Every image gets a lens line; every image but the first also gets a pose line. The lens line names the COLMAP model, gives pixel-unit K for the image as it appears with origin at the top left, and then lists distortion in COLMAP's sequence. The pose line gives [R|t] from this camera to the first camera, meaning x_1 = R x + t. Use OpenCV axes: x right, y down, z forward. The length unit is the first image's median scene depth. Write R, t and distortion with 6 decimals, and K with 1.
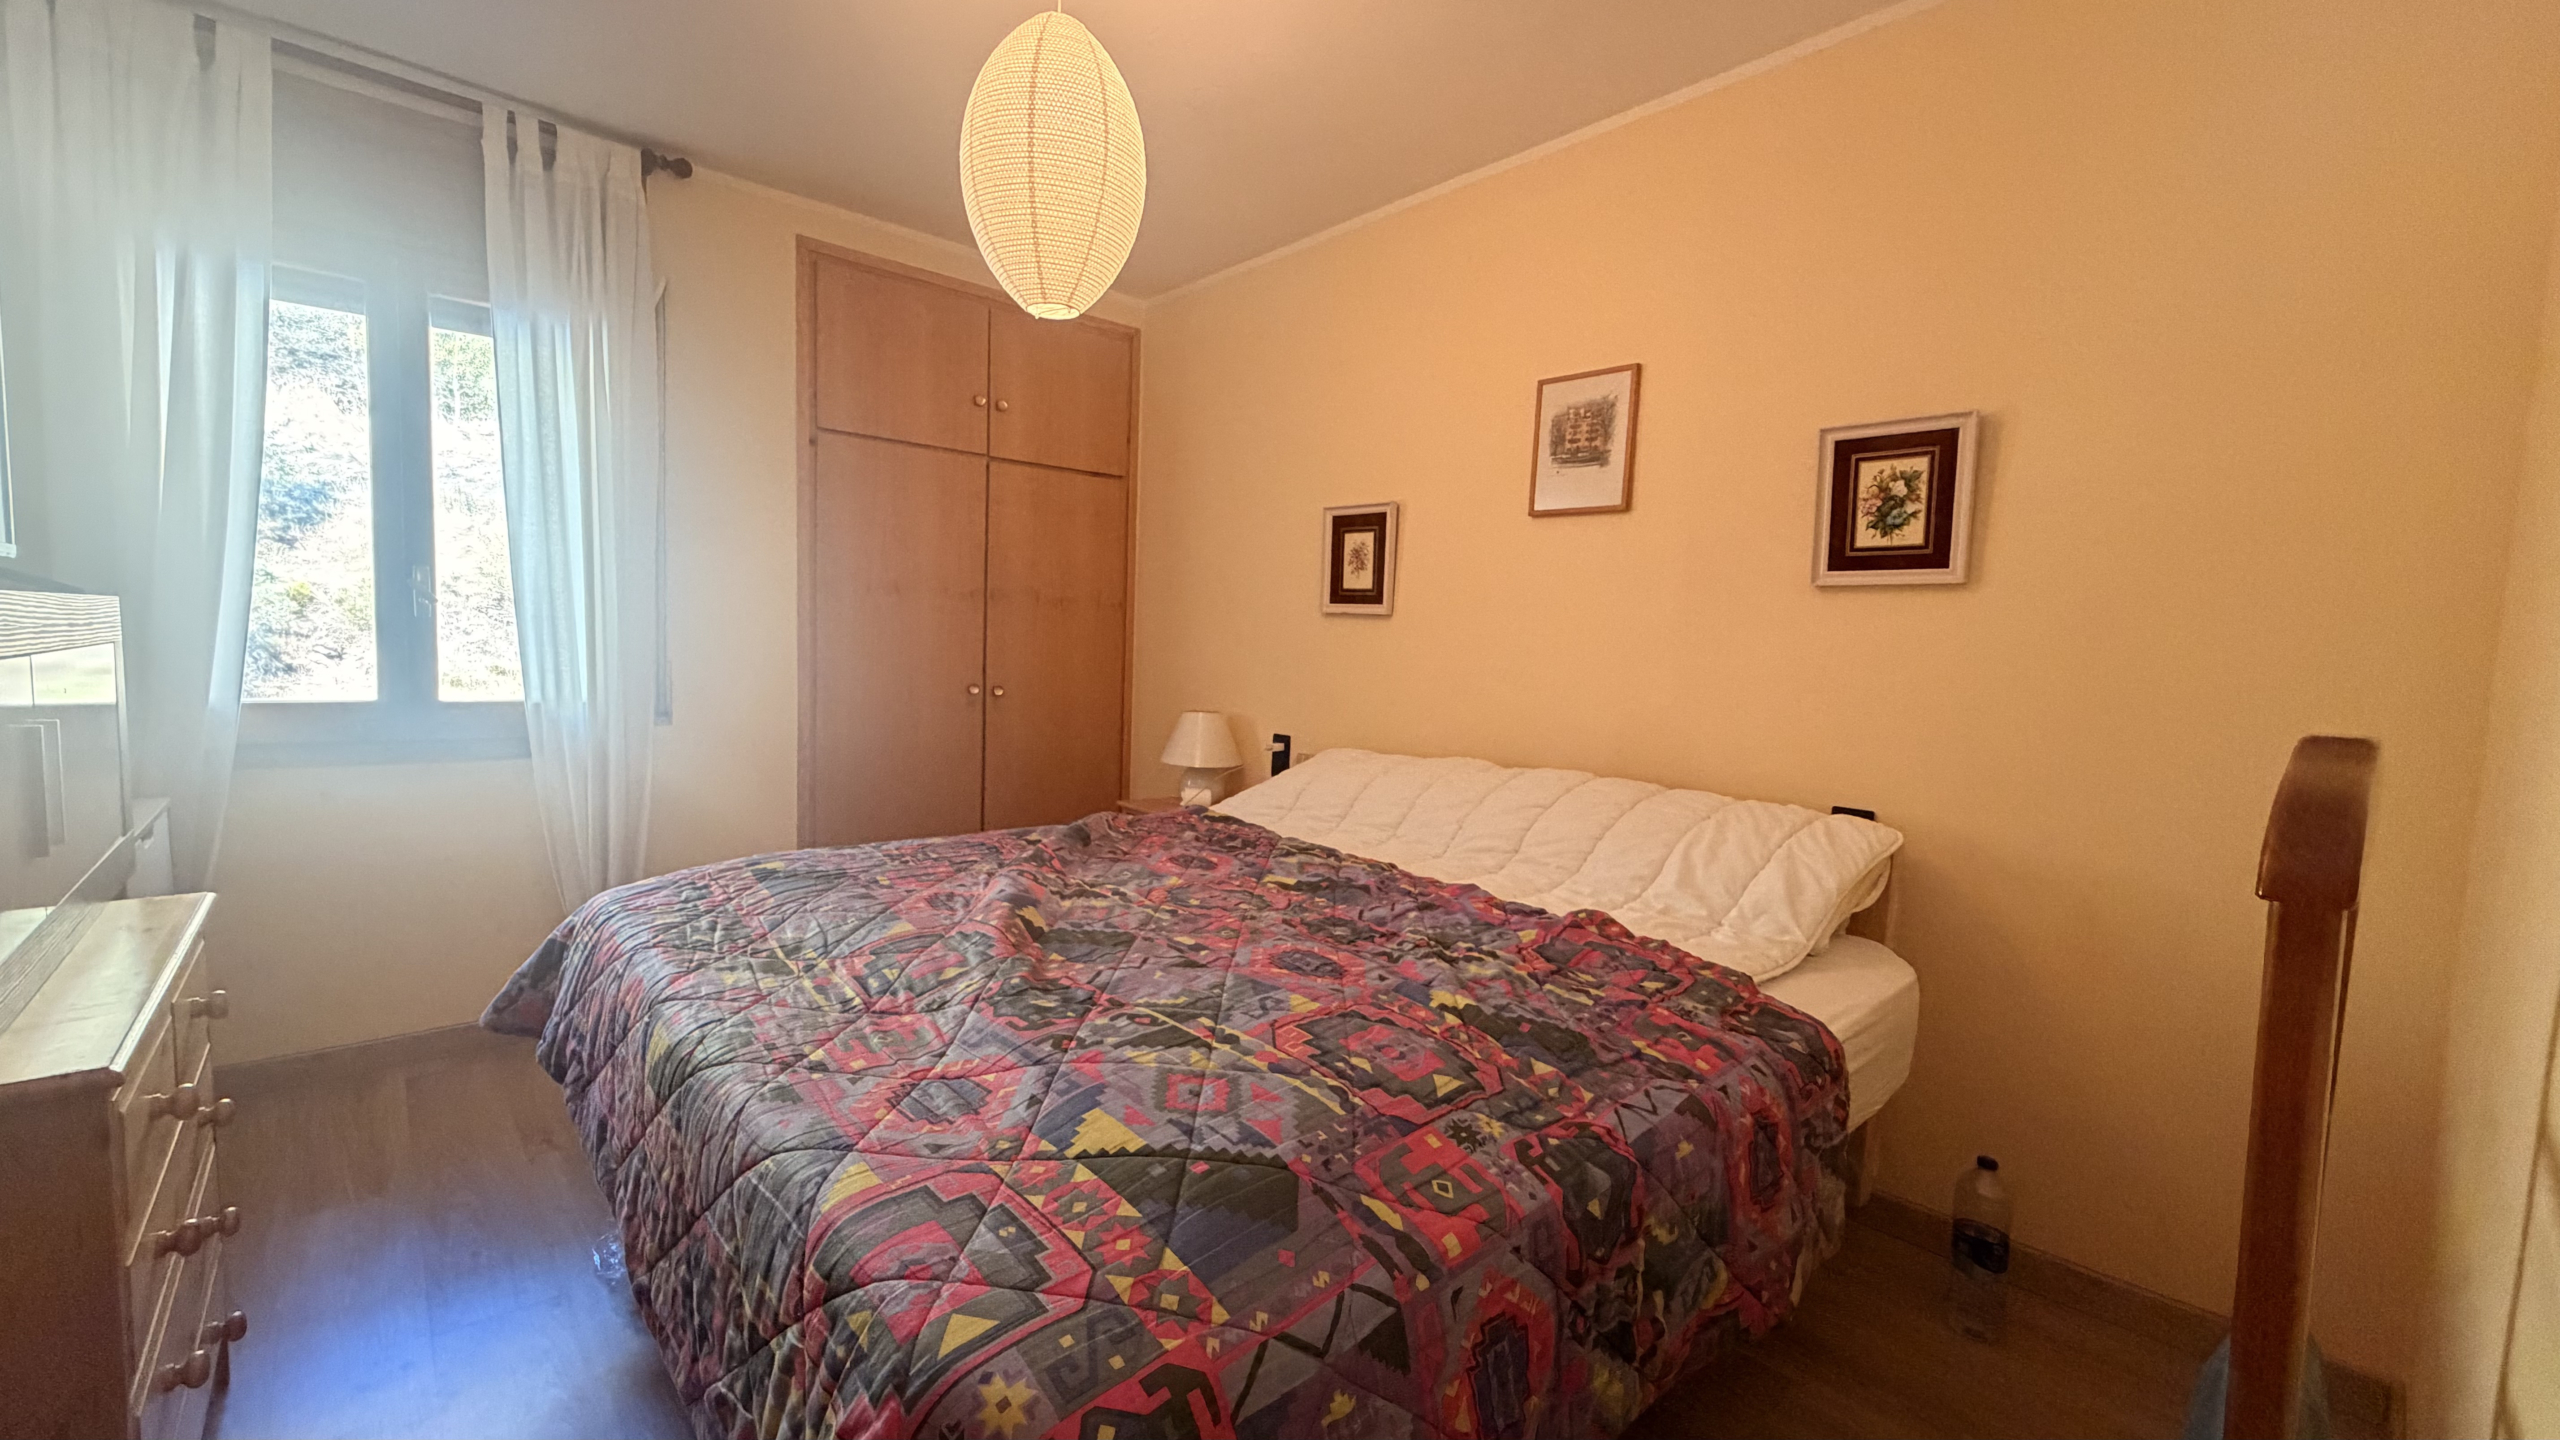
lens RADIAL K [[1018.1, 0, 1273.3], [0, 1018.1, 715.9], [0, 0, 1]] dist [0.000796, 0.000233]
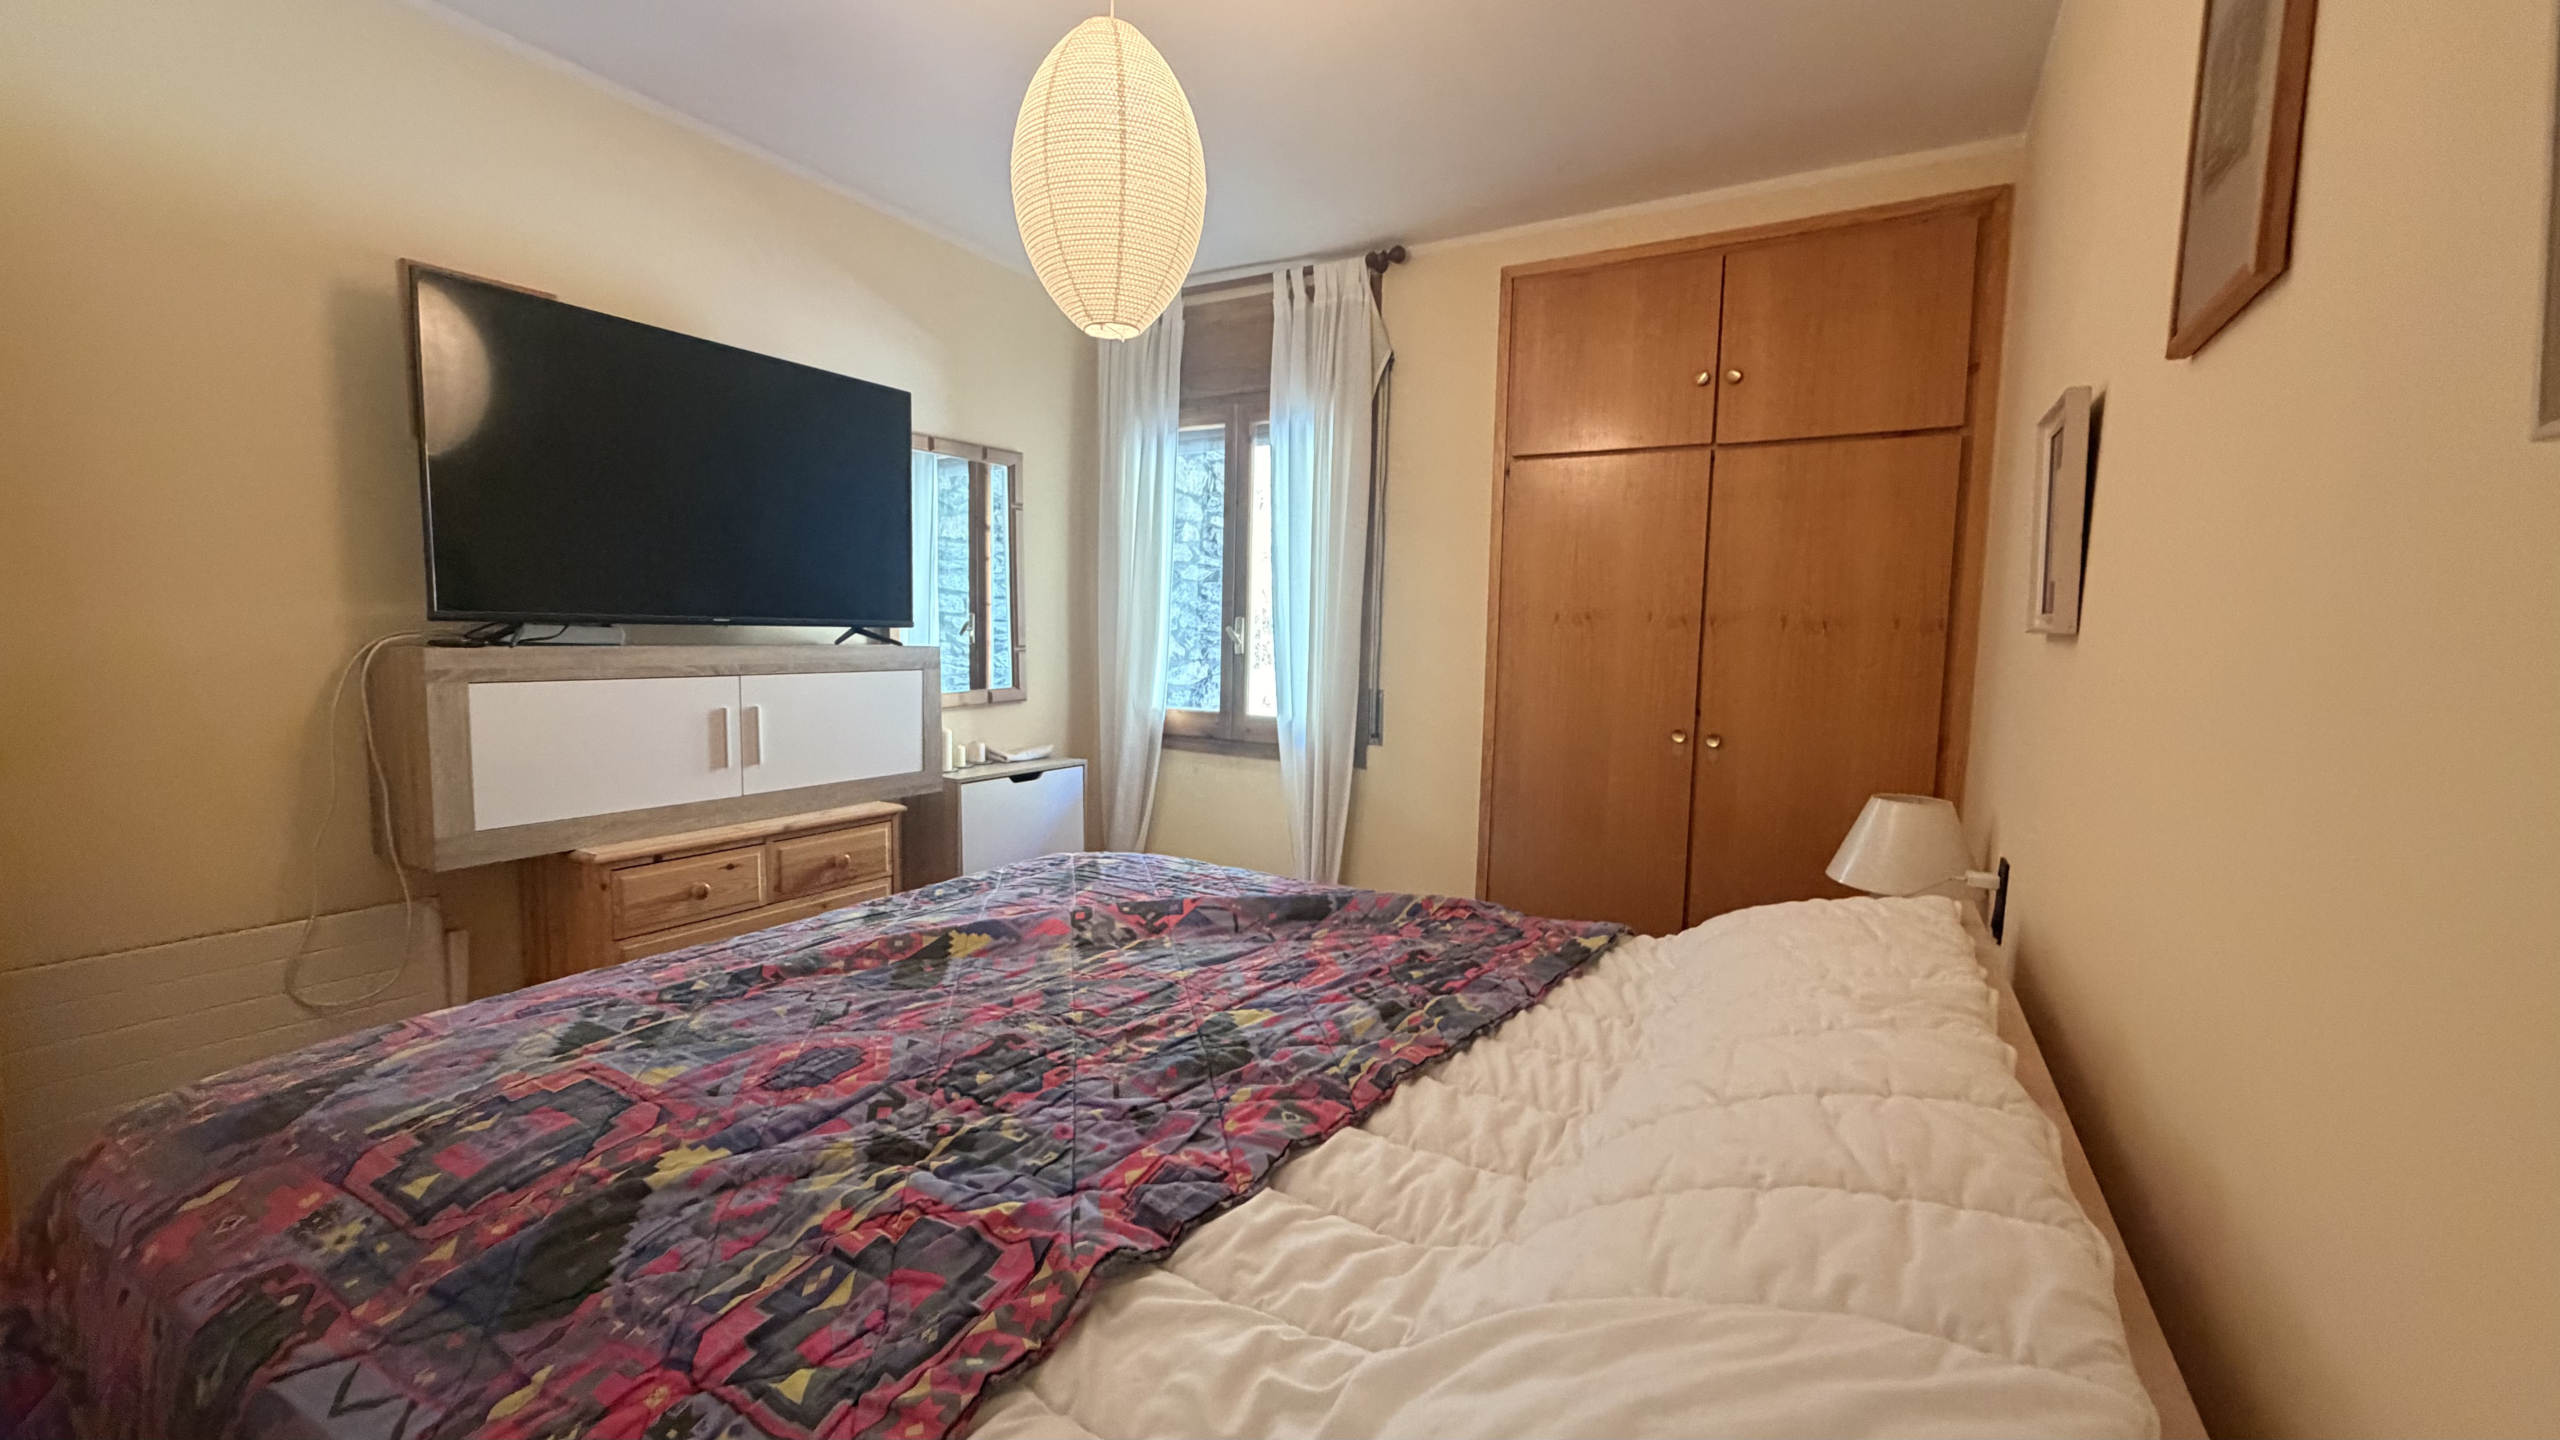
lens RADIAL K [[1018.1, 0, 1263.1], [0, 1018.1, 711.7], [0, 0, 1]] dist [0.000796, 0.000233]
pose [[0.305192, 0.049839, -0.950986, 0.678229], [-0.080982, 0.996370, 0.026229, -0.072357], [0.948841, 0.069008, 0.308121, 0.780644]]
